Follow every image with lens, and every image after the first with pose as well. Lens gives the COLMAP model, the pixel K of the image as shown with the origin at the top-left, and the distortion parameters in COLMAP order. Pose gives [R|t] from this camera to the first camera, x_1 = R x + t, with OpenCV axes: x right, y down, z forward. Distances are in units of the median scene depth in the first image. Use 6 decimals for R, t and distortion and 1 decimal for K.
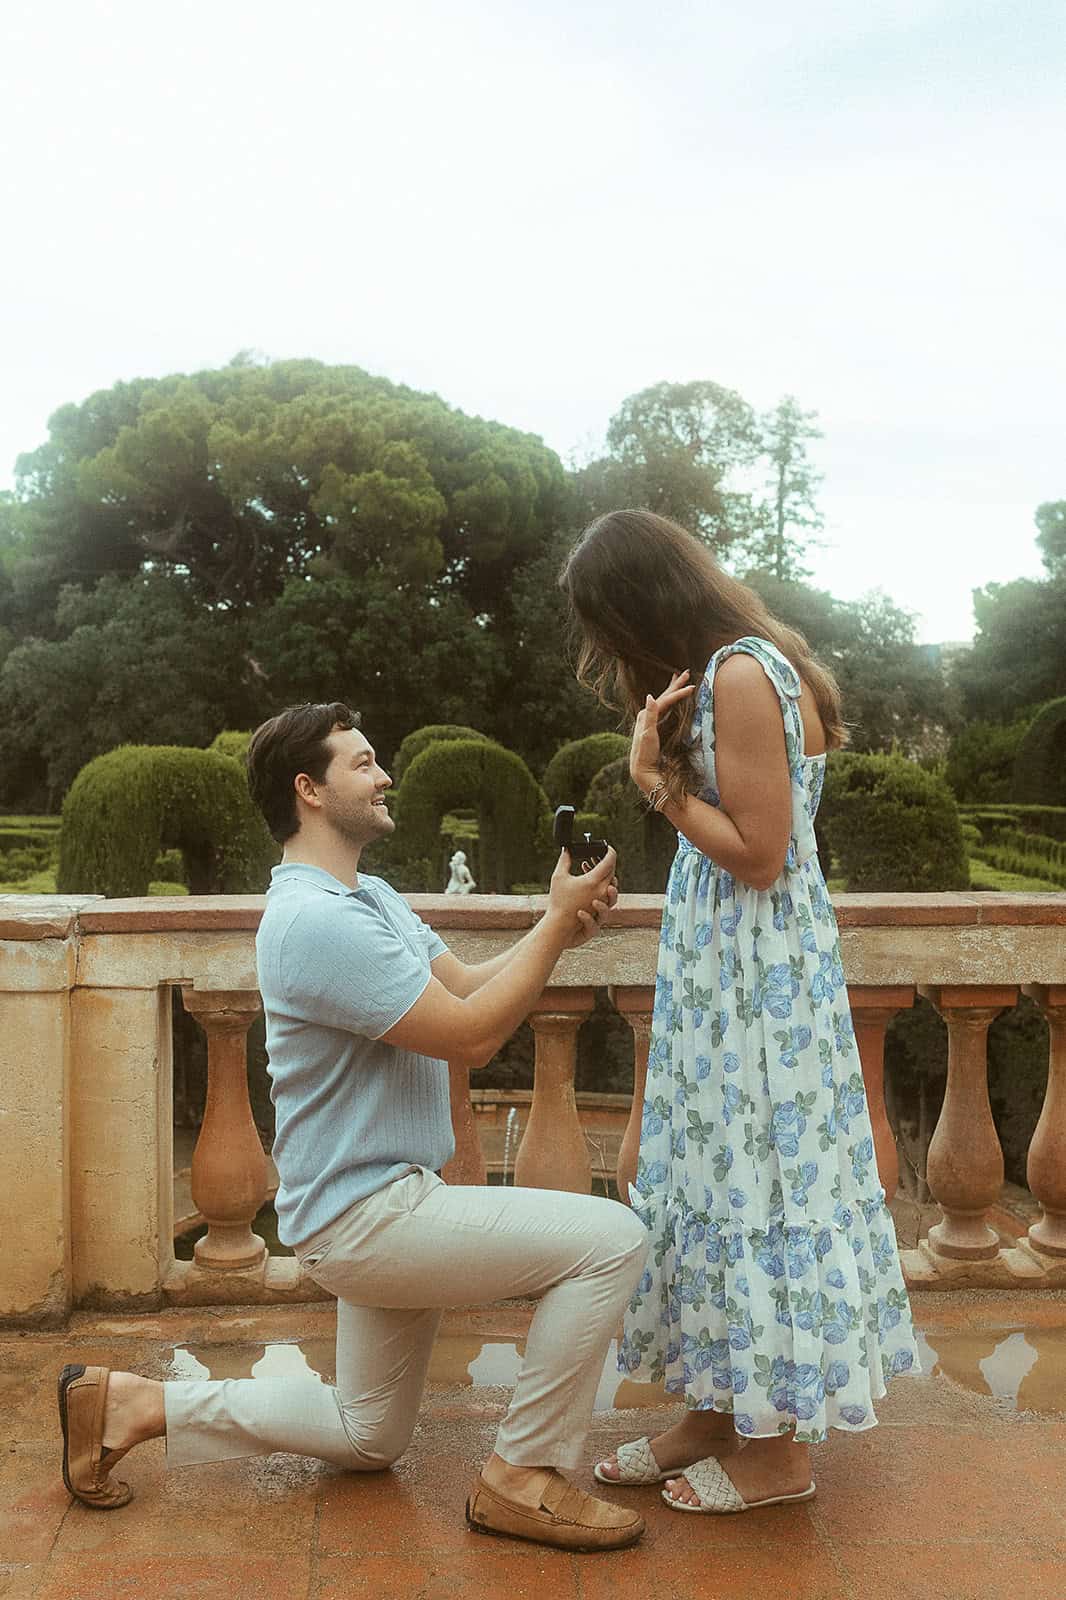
lens RADIAL K [[1652.3, 0, 537.4], [0, 1652.3, 845.6], [0, 0, 1]] dist [-0.001707, 0.001843]
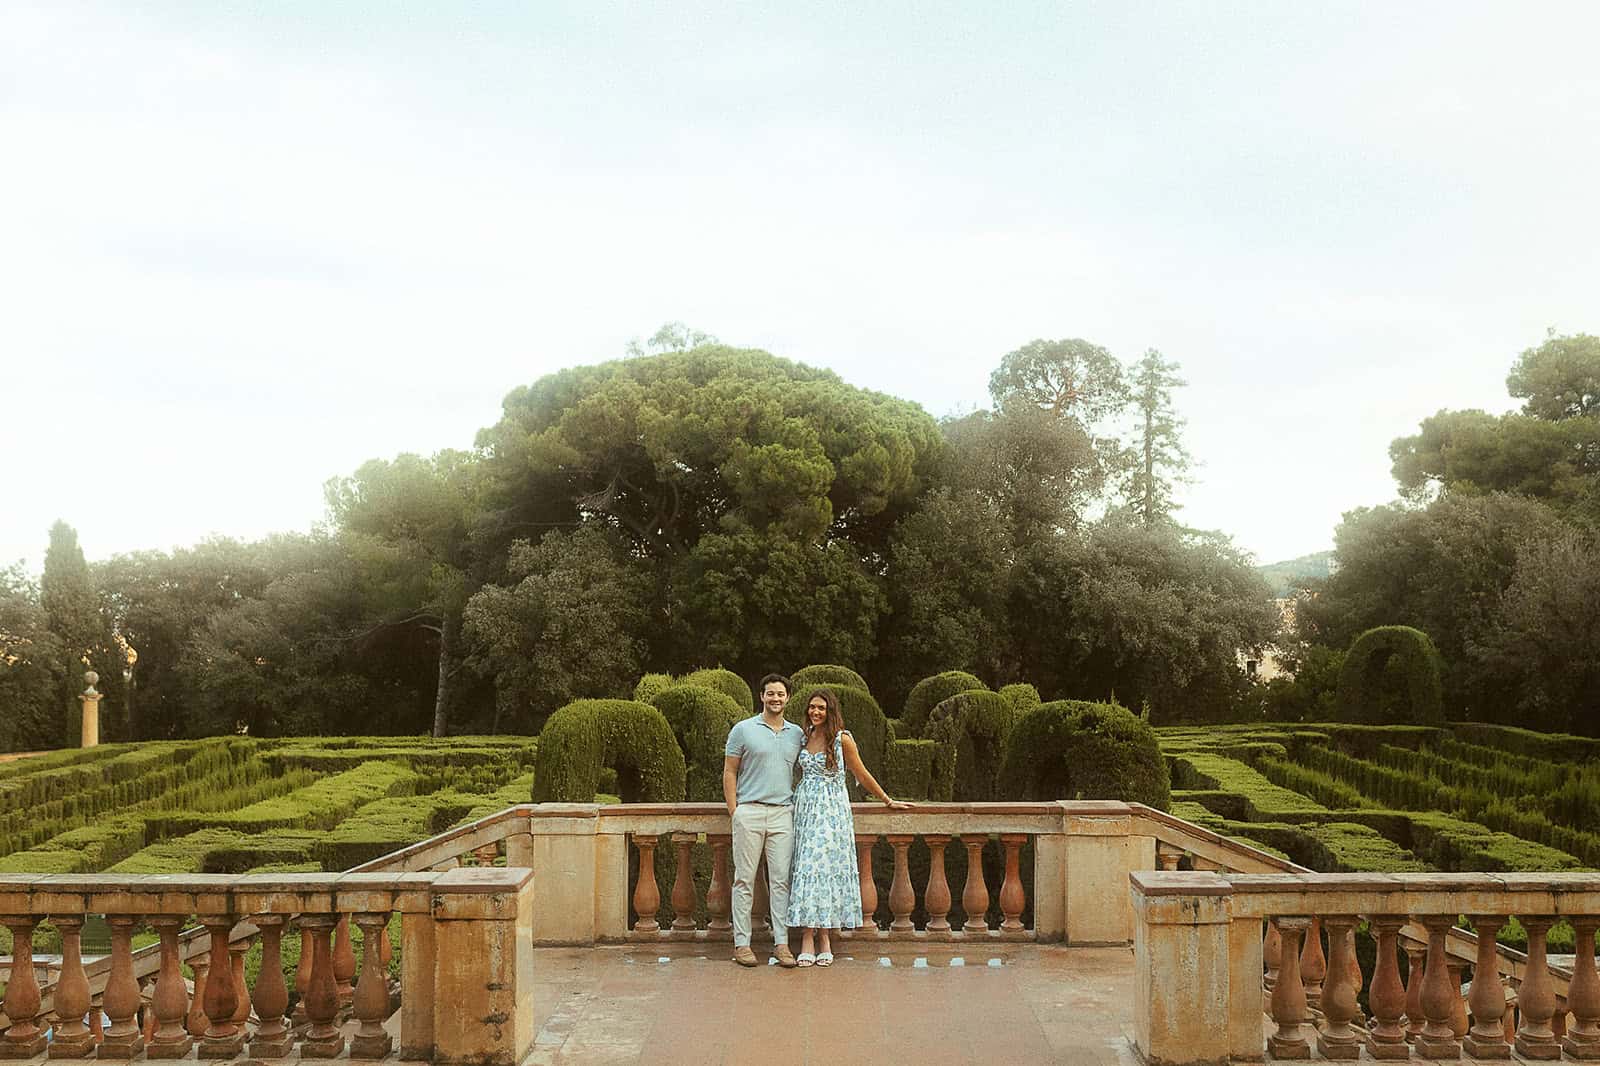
lens RADIAL K [[1832.5, 0, 842.7], [0, 1832.5, 535.5], [0, 0, 1]] dist [-0.004394, -0.010314]
pose [[0.996669, -0.011945, -0.080674, 0.054886], [0.002555, 0.993304, -0.115504, -0.008411], [0.081513, 0.114913, 0.990026, -0.289097]]
